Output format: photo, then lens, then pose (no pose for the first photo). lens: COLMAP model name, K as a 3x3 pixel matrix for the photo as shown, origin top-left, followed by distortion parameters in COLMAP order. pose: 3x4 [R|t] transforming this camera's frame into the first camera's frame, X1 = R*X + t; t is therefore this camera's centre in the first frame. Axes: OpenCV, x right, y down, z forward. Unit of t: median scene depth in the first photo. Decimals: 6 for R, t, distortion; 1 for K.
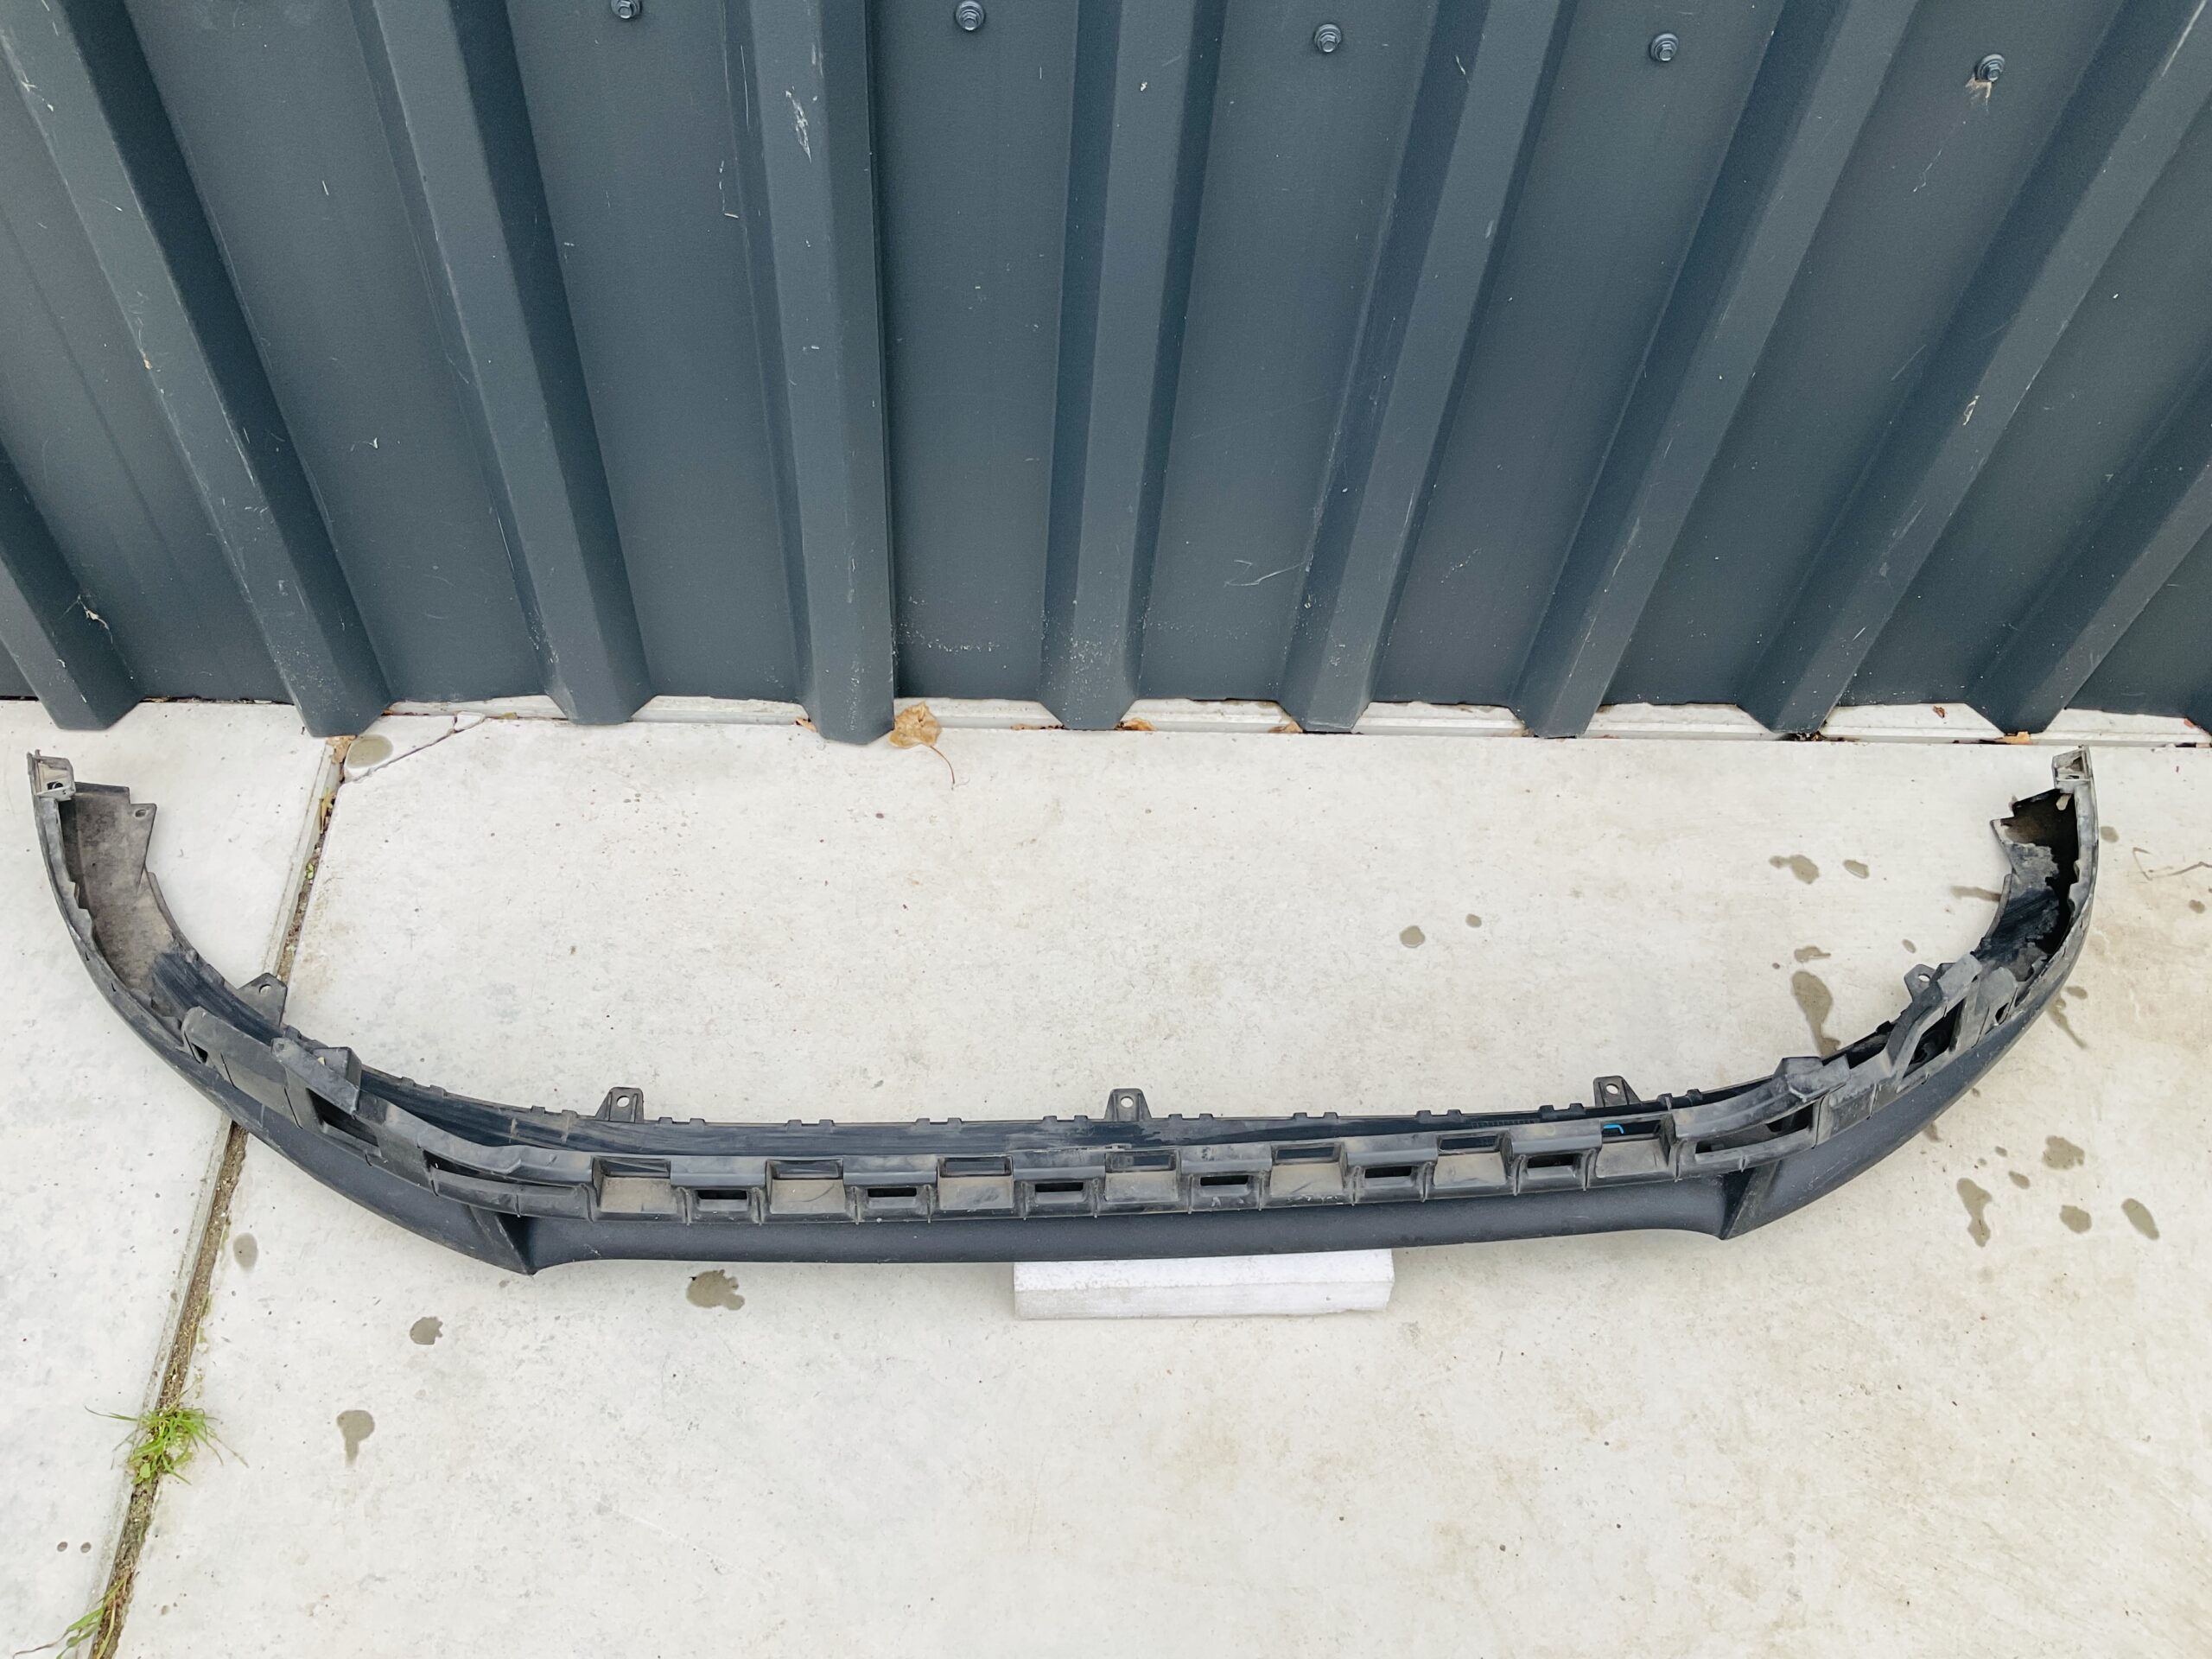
lens RADIAL K [[1820.6, 0, 1110.1], [0, 1820.6, 812.9], [0, 0, 1]] dist [0.069416, -0.134240]
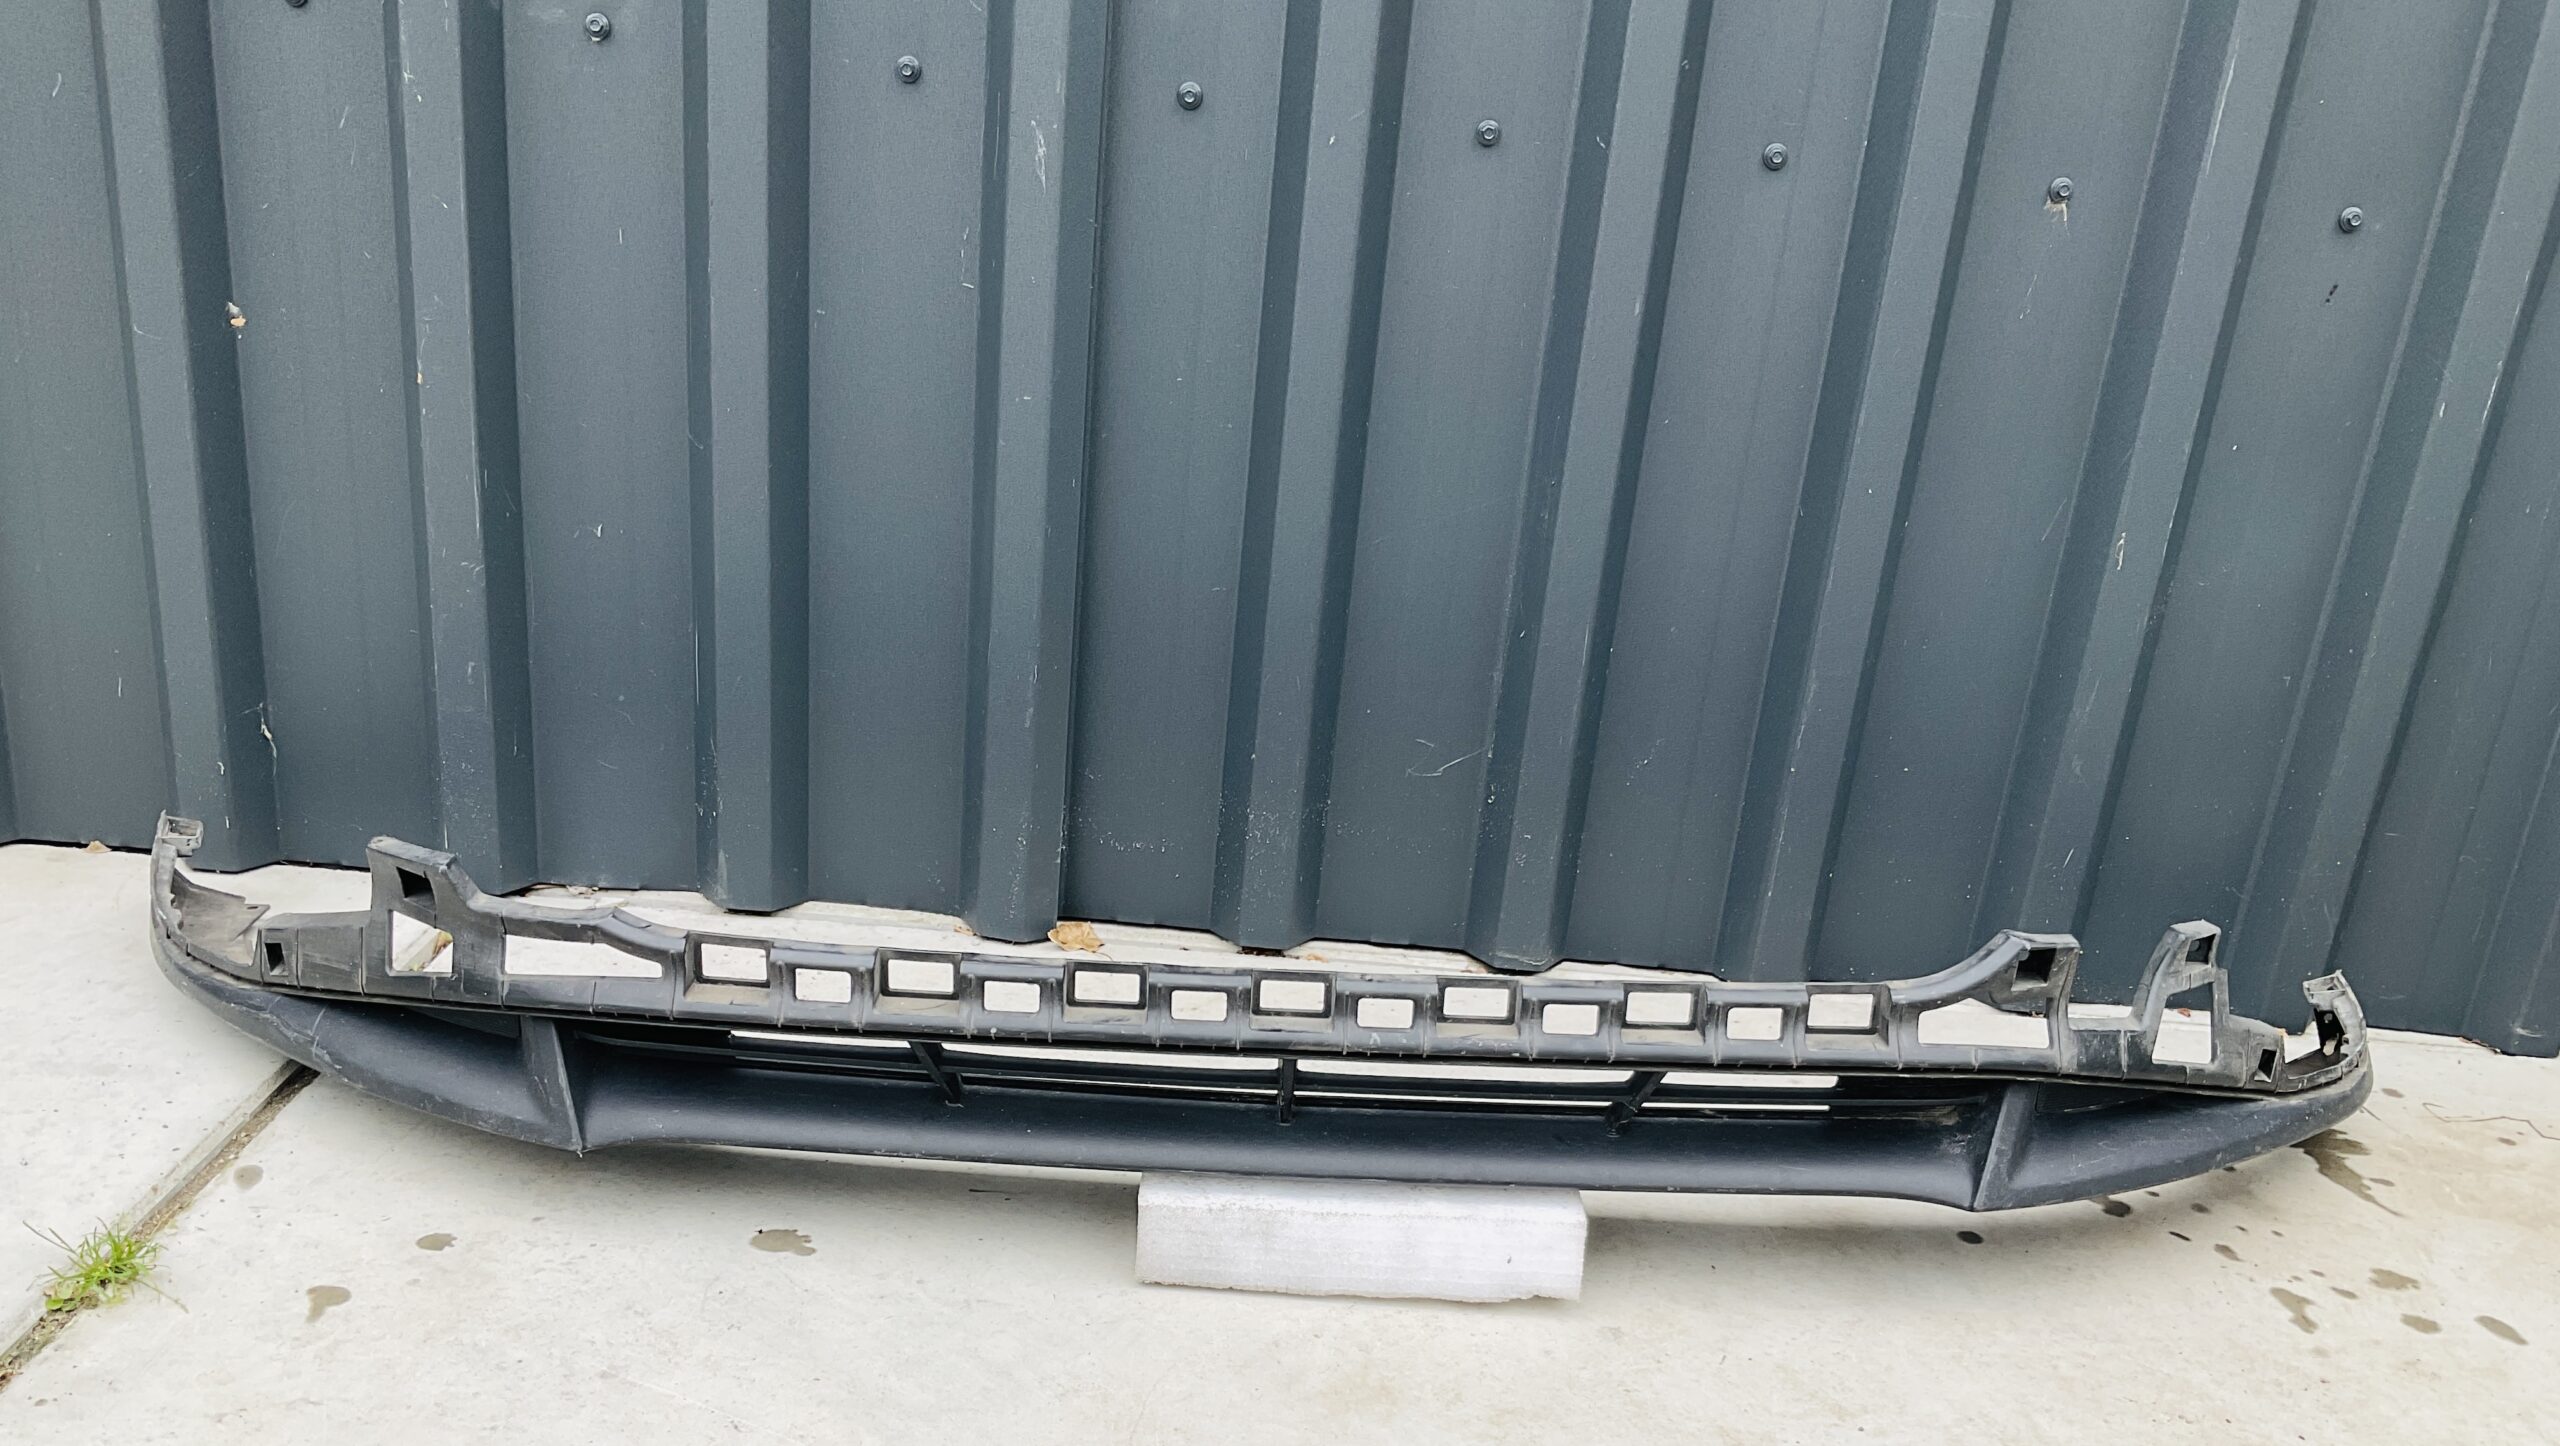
lens RADIAL K [[2105.2, 0, 1285.1], [0, 2105.2, 953.0], [0, 0, 1]] dist [0.071414, -0.143718]
pose [[0.998979, 0.035353, -0.028116, 0.036762], [-0.044933, 0.841457, -0.538453, 0.641007], [0.004622, 0.539167, 0.842186, 0.105415]]
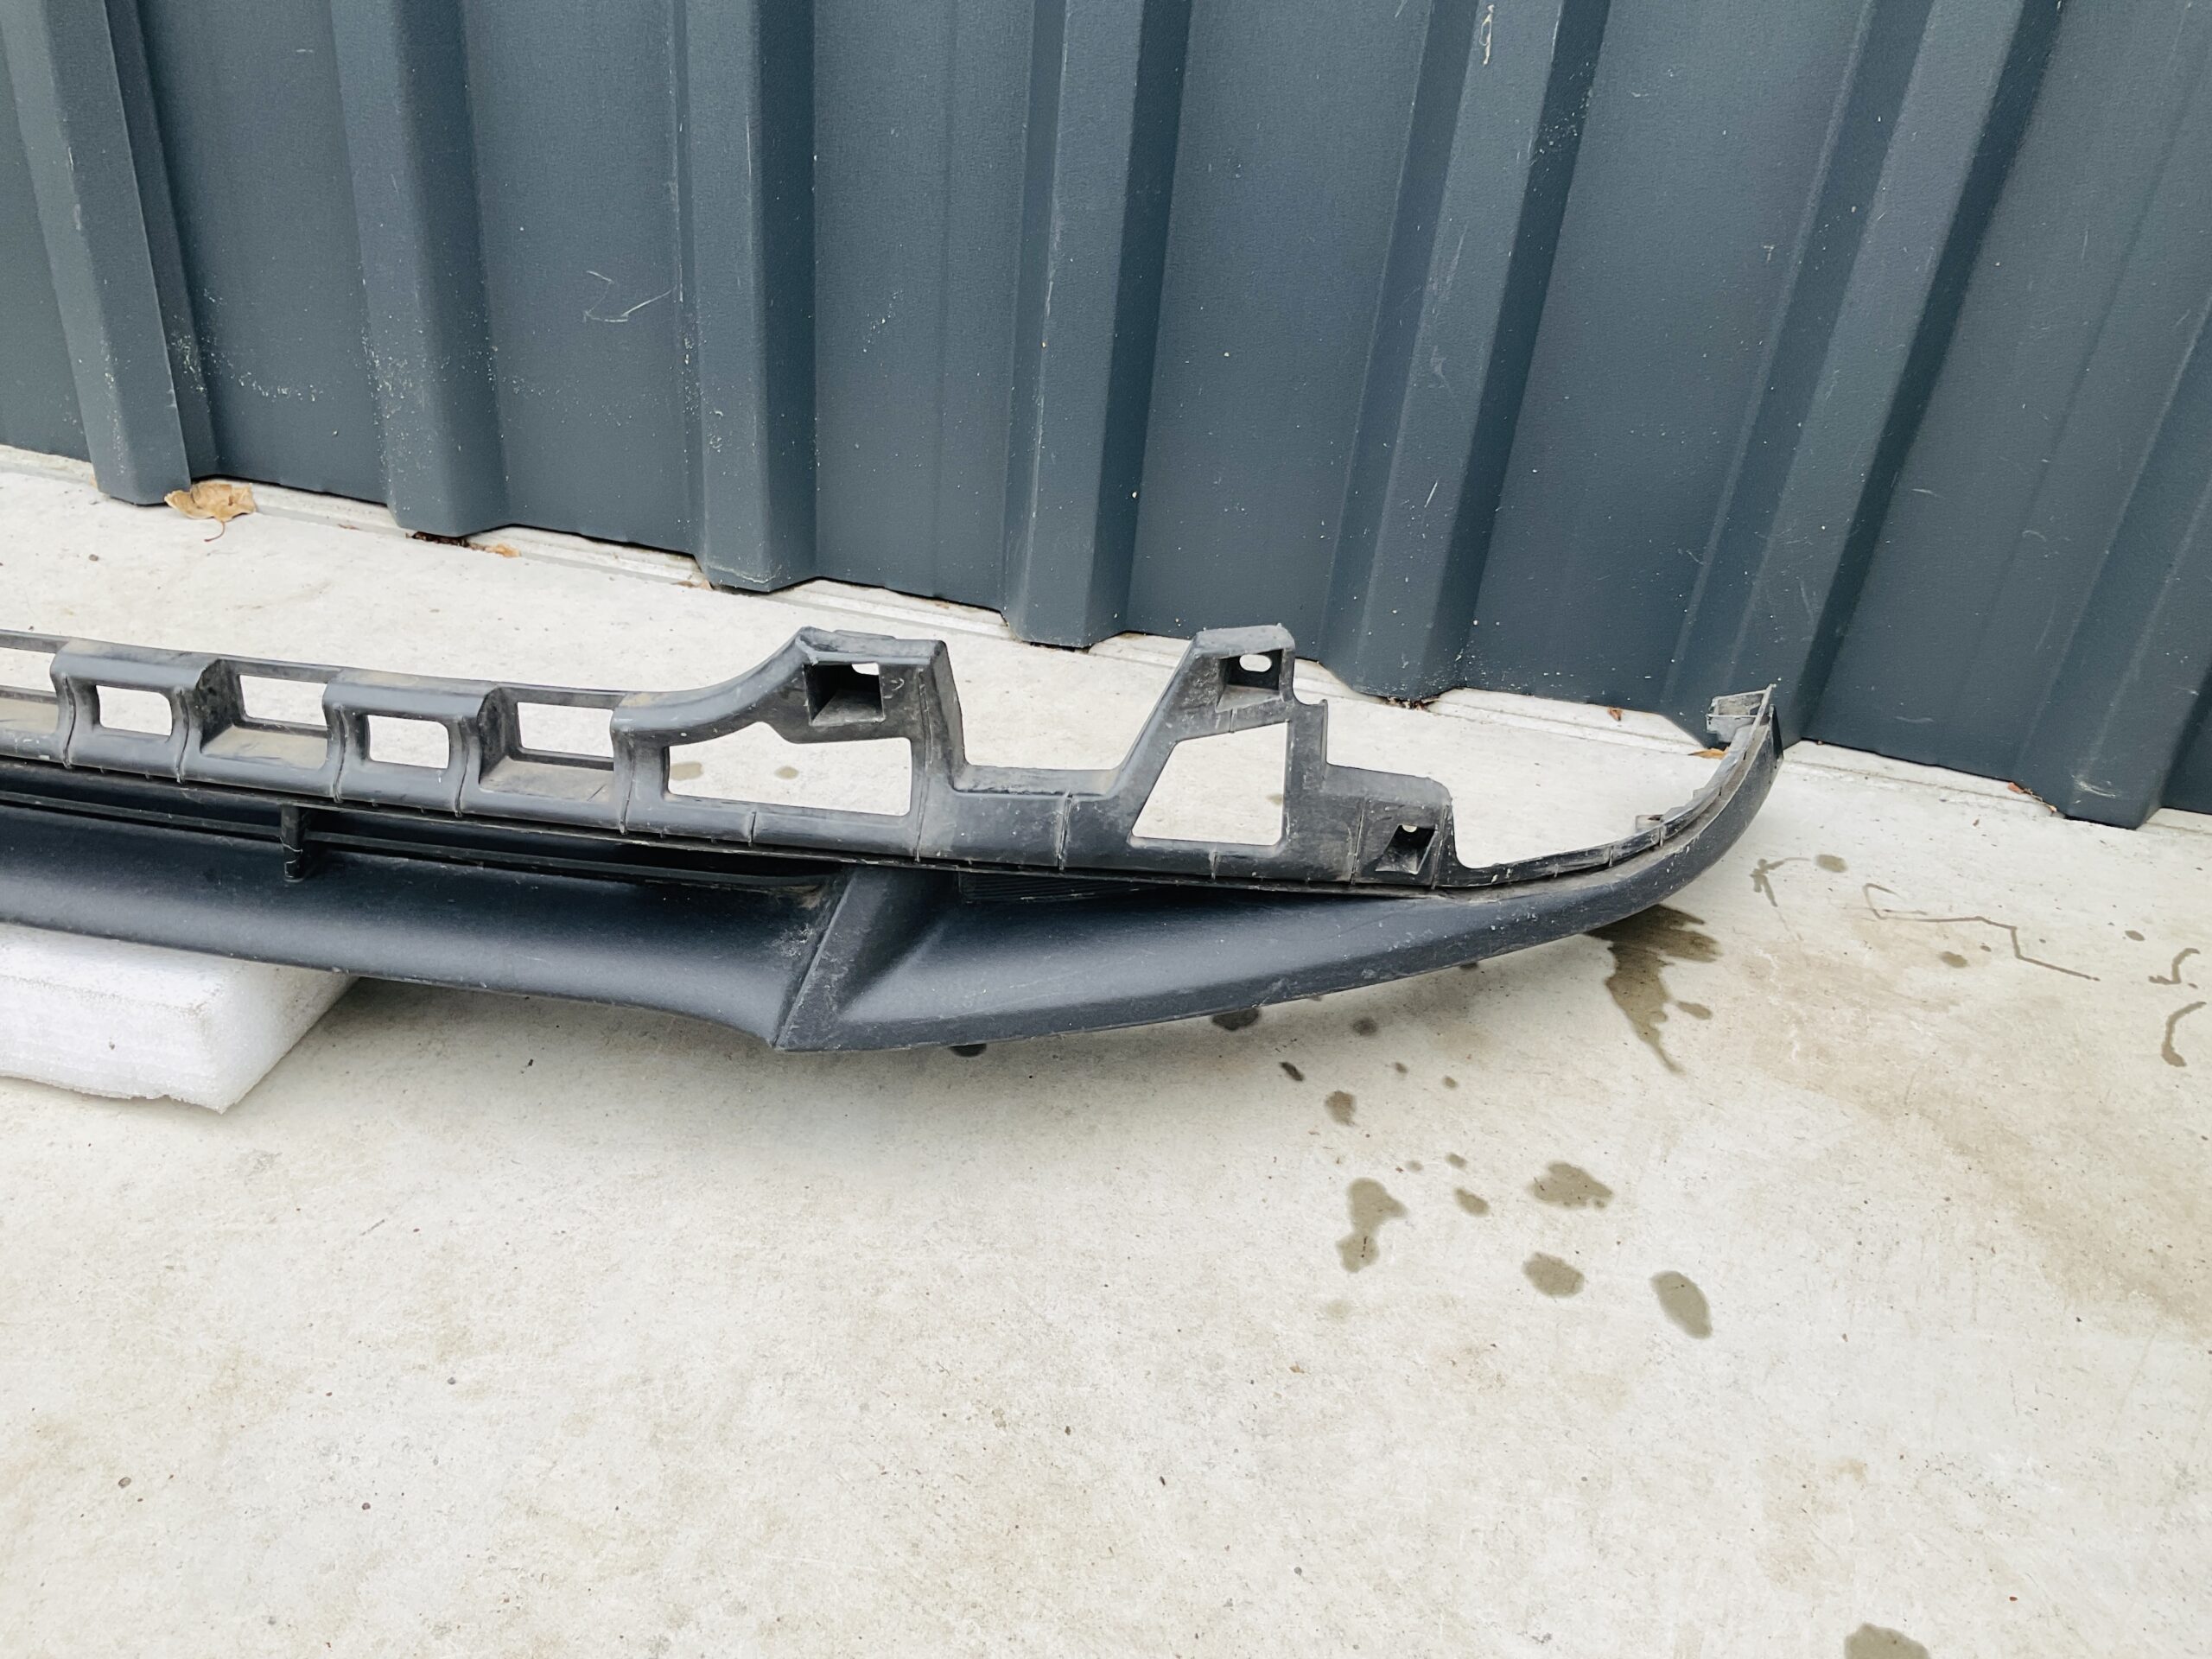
lens RADIAL K [[1820.6, 0, 1104.9], [0, 1820.6, 821.8], [0, 0, 1]] dist [0.069416, -0.134240]
pose [[0.972323, 0.140815, -0.186440, 0.497338], [-0.200828, 0.911510, -0.358912, 0.330329], [0.119402, 0.386421, 0.914561, 0.459986]]
